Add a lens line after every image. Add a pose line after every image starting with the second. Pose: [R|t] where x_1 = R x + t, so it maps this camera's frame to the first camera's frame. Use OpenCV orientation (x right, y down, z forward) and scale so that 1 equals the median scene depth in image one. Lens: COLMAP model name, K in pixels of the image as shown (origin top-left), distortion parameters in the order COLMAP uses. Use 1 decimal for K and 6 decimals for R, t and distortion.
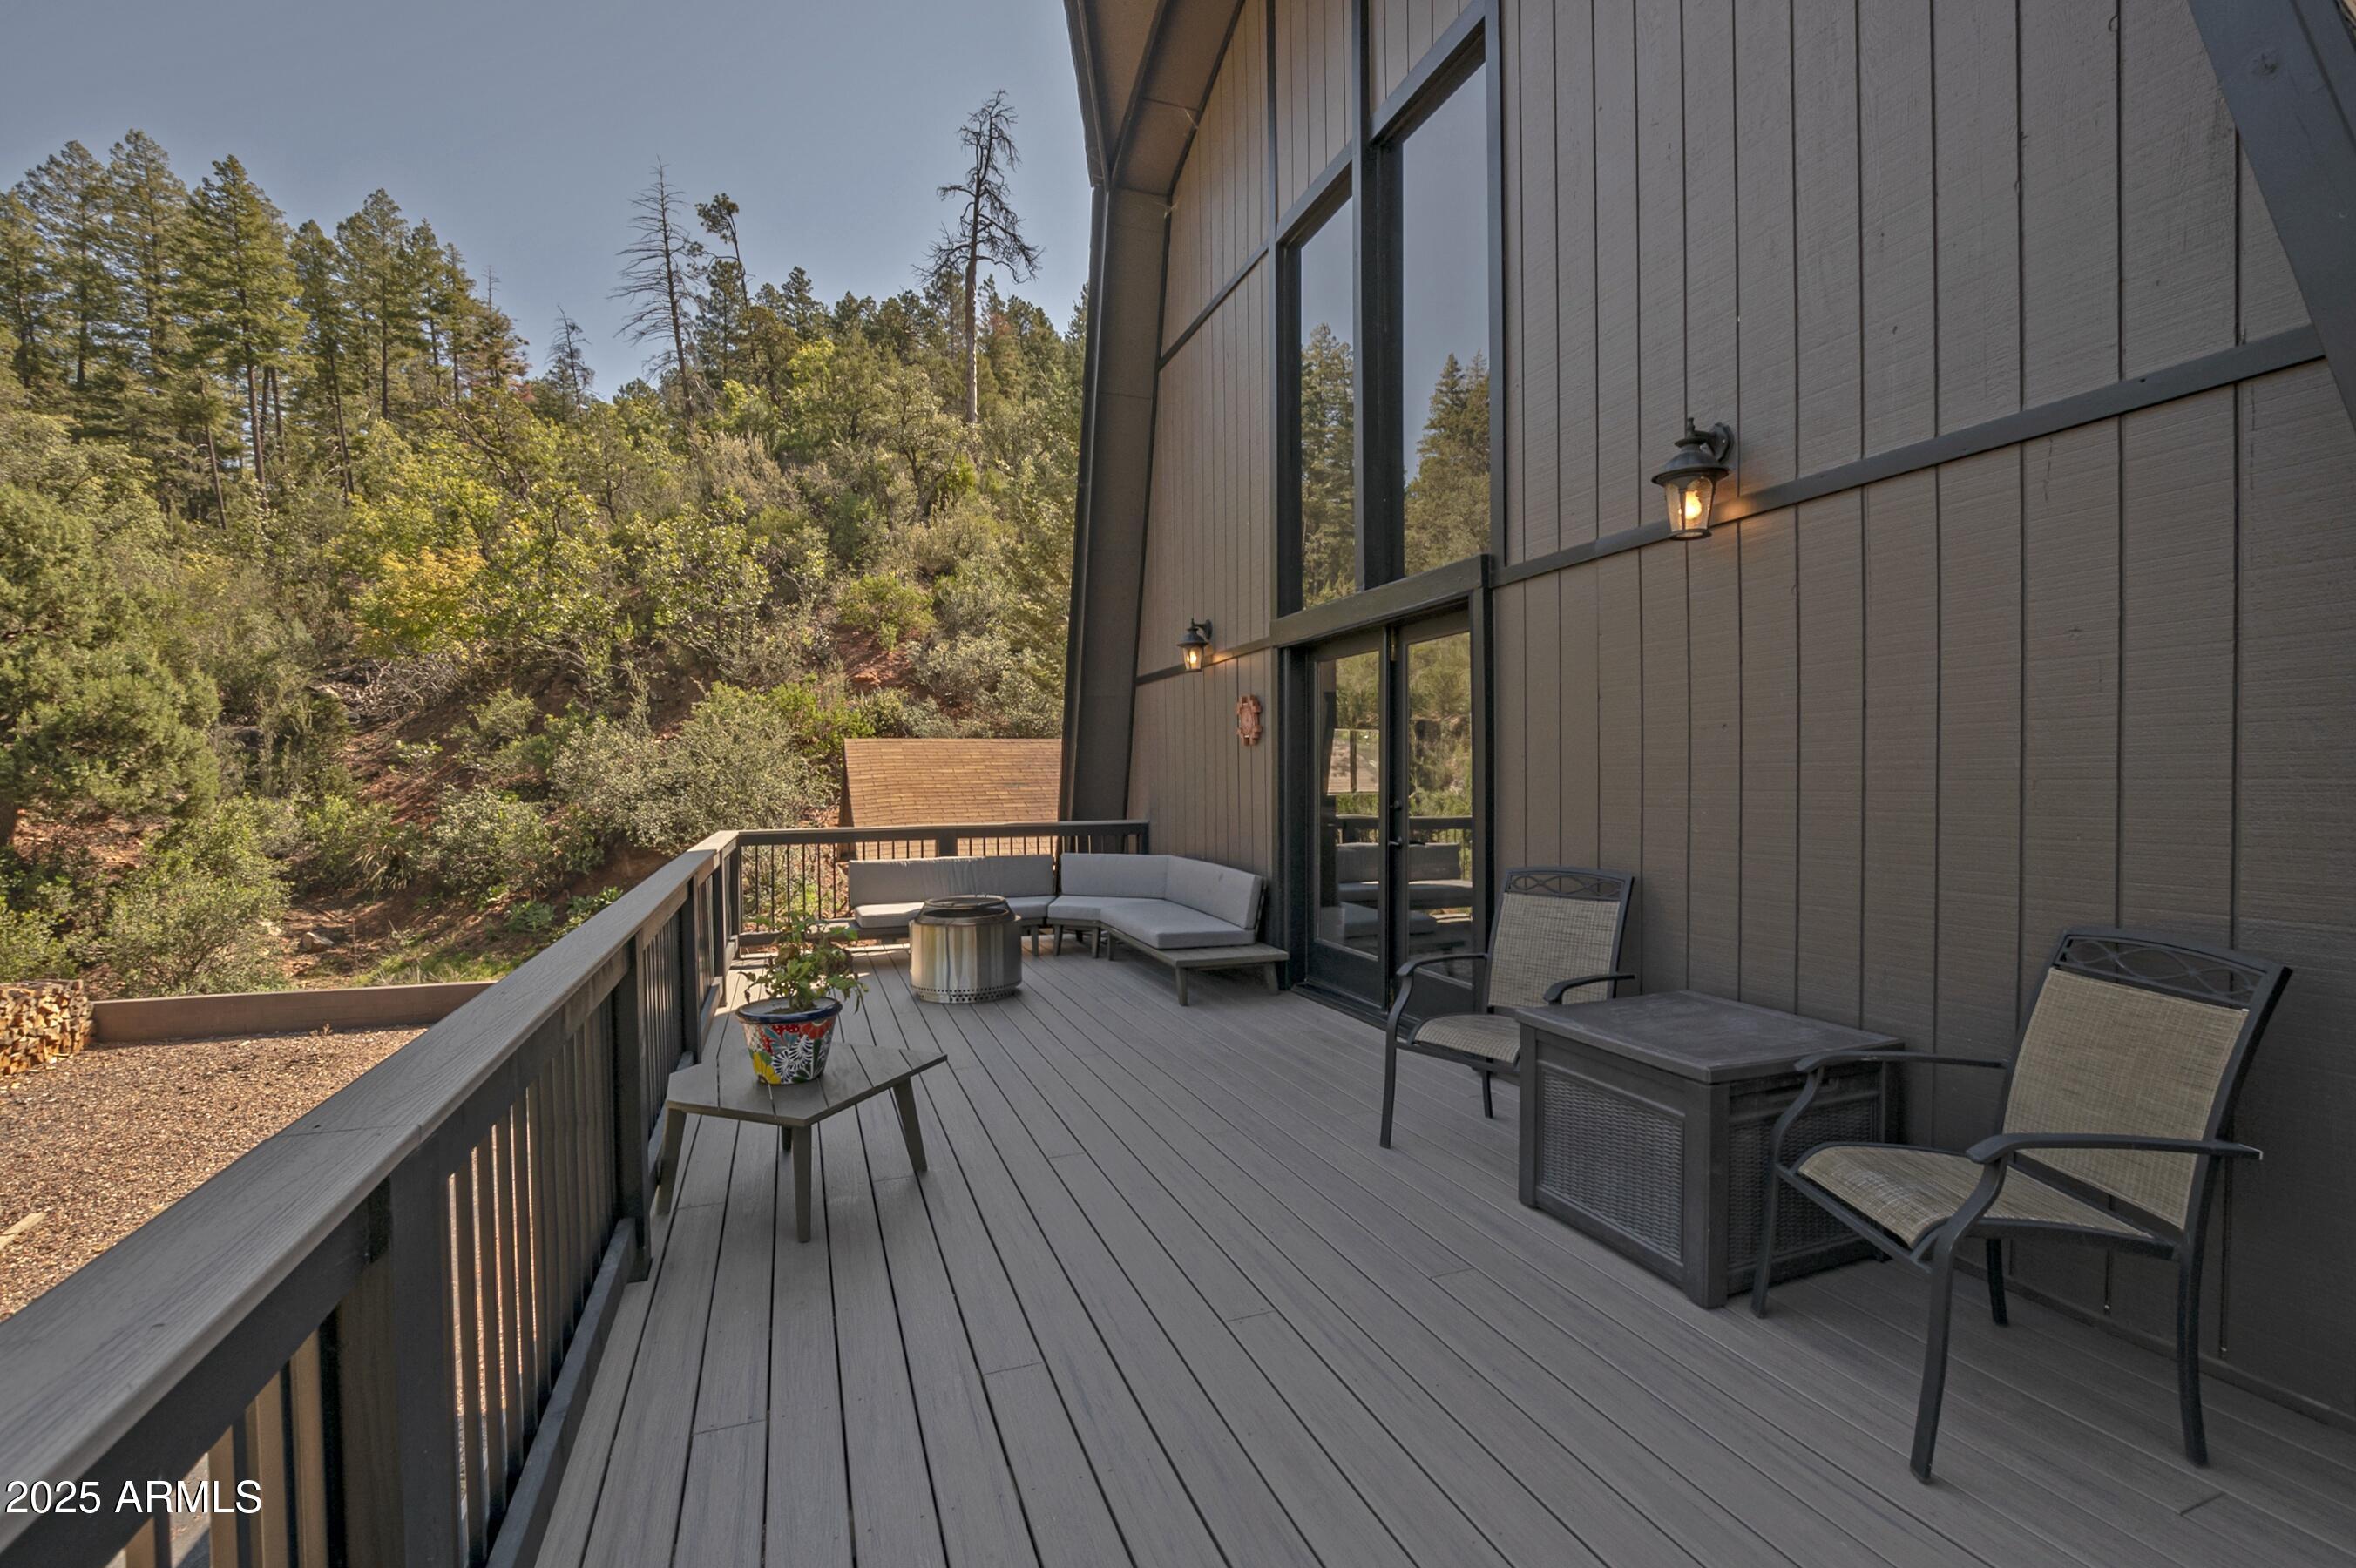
lens RADIAL K [[1020.8, 0, 1228.1], [0, 1020.8, 797.6], [0, 0, 1]] dist [0.001341, 0.000041]
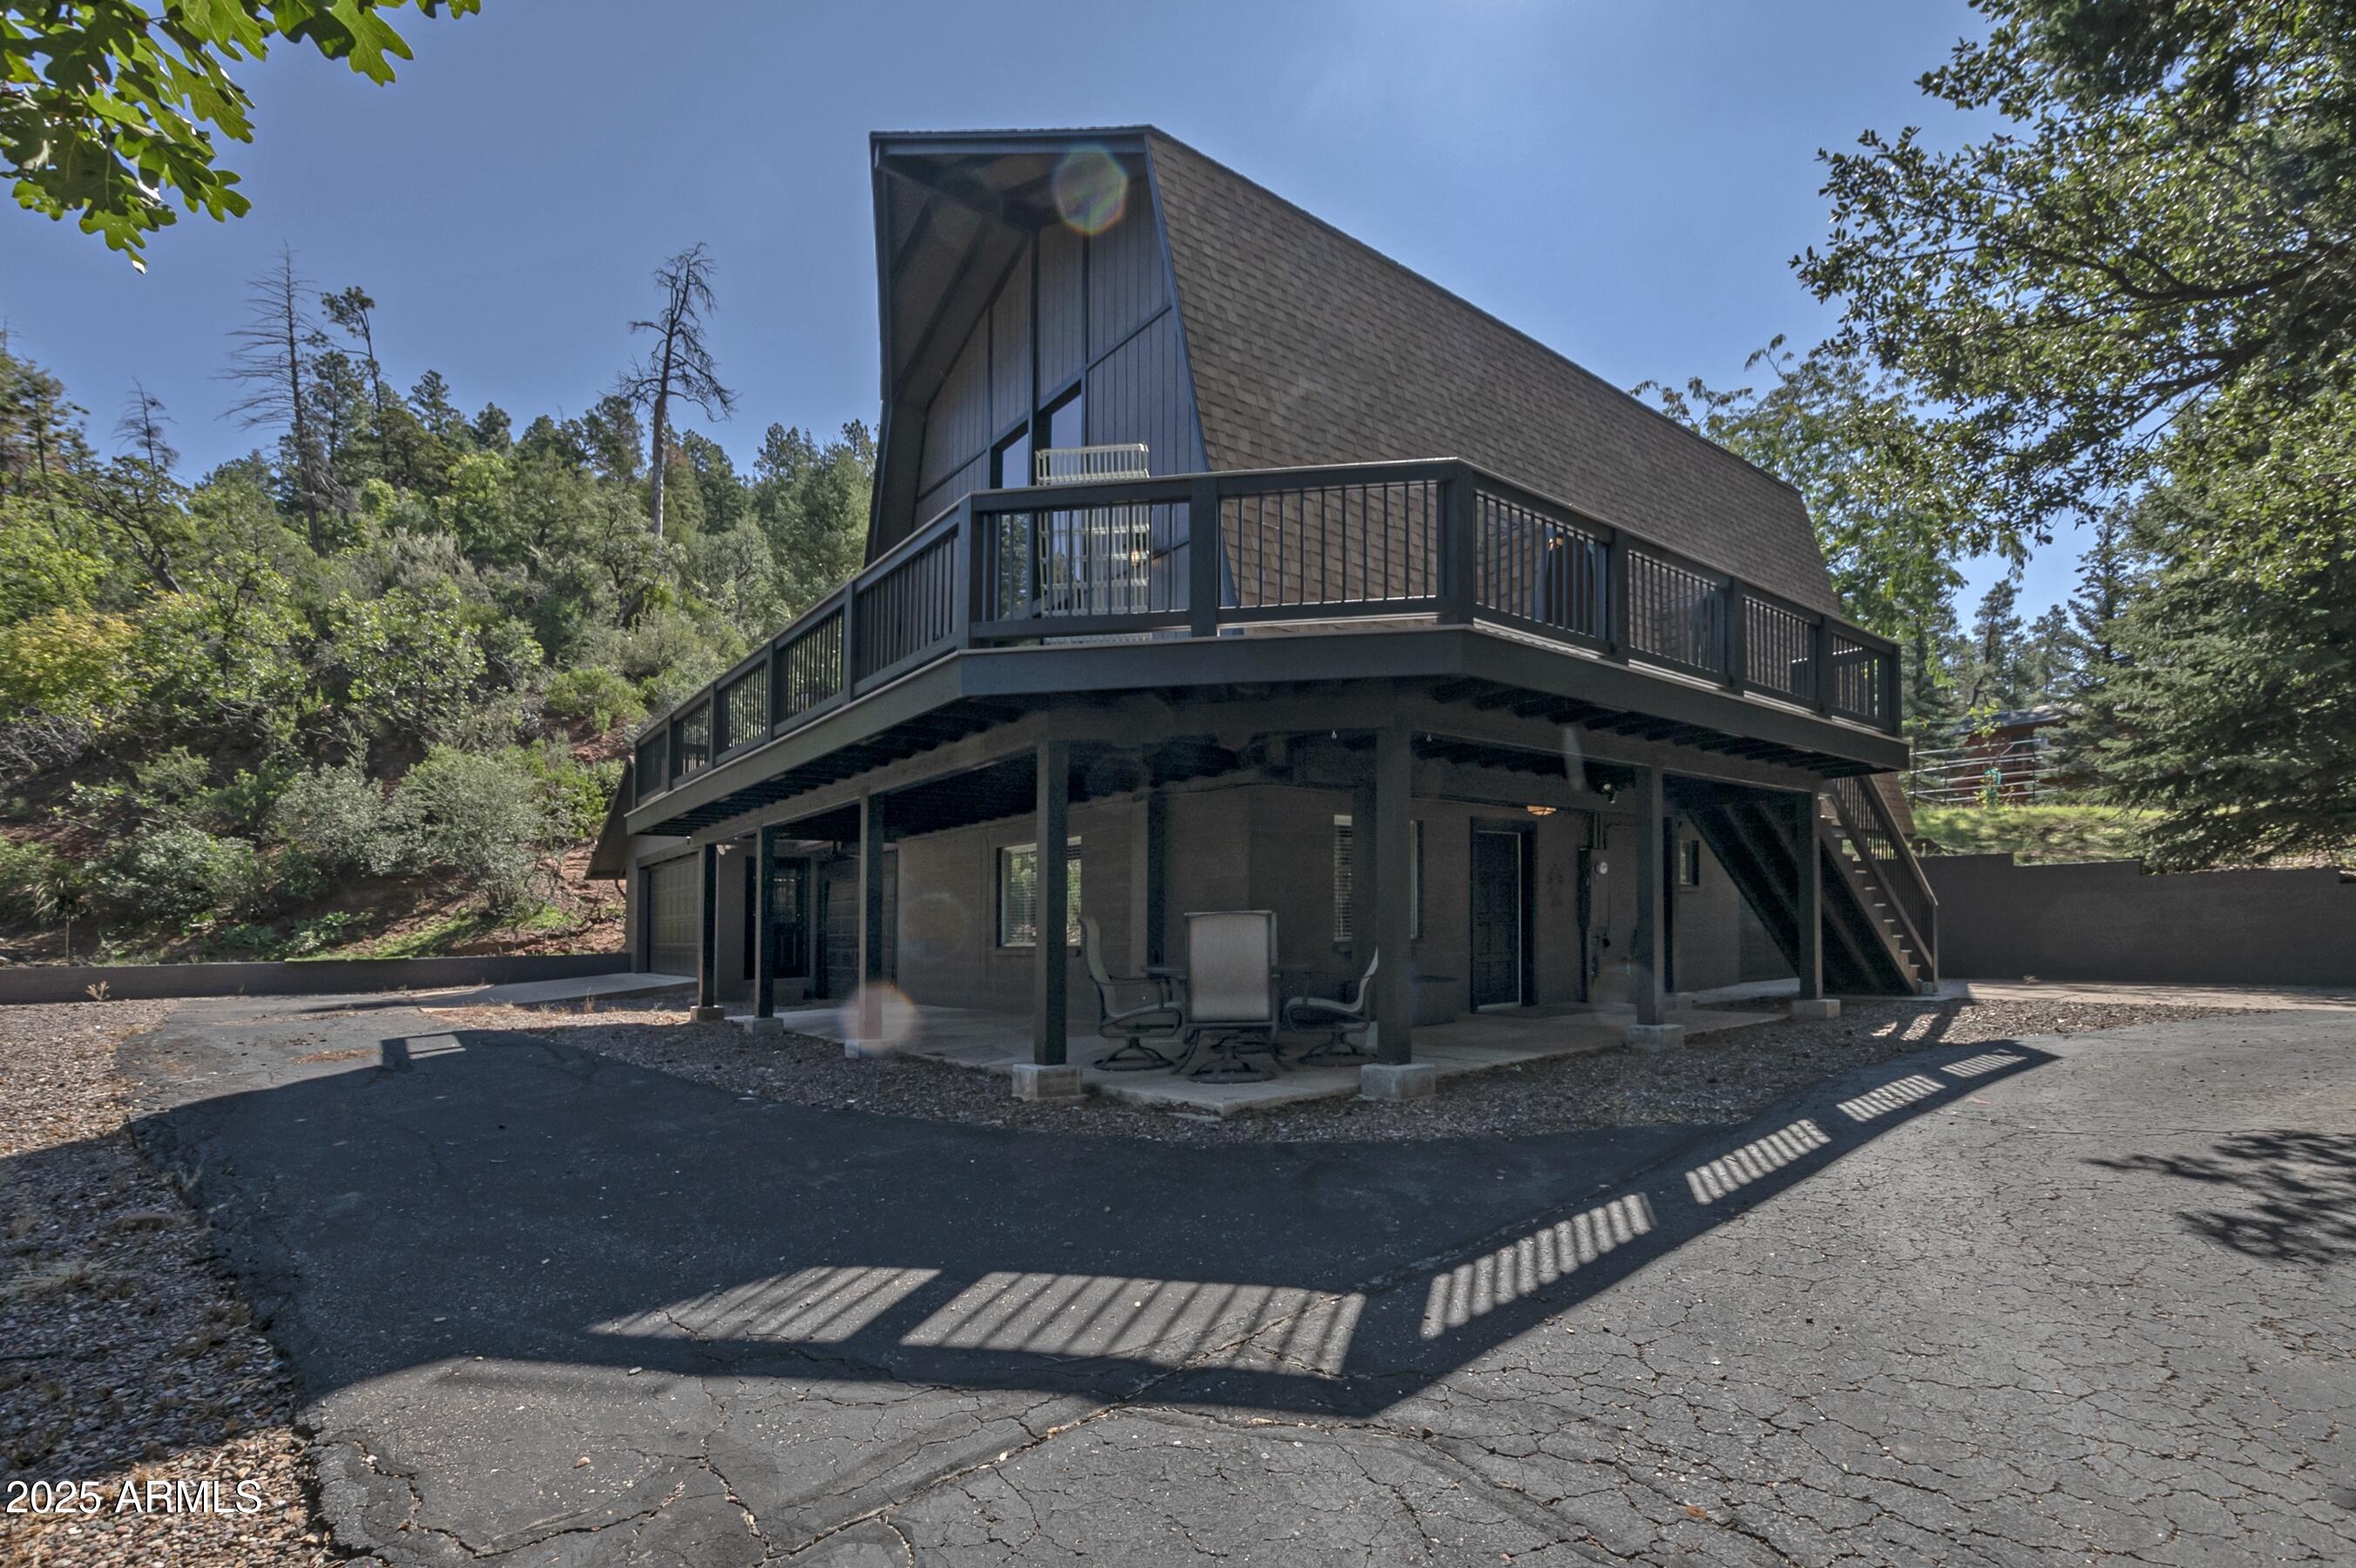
lens RADIAL K [[1041.2, 0, 1186.6], [0, 1041.2, 790.5], [0, 0, 1]] dist [0.003373, 0.000550]
pose [[0.965965, 0.034804, 0.256322, -0.011602], [0.006470, 0.987346, -0.158450, 0.063012], [-0.258593, 0.154715, 0.953516, -0.132917]]
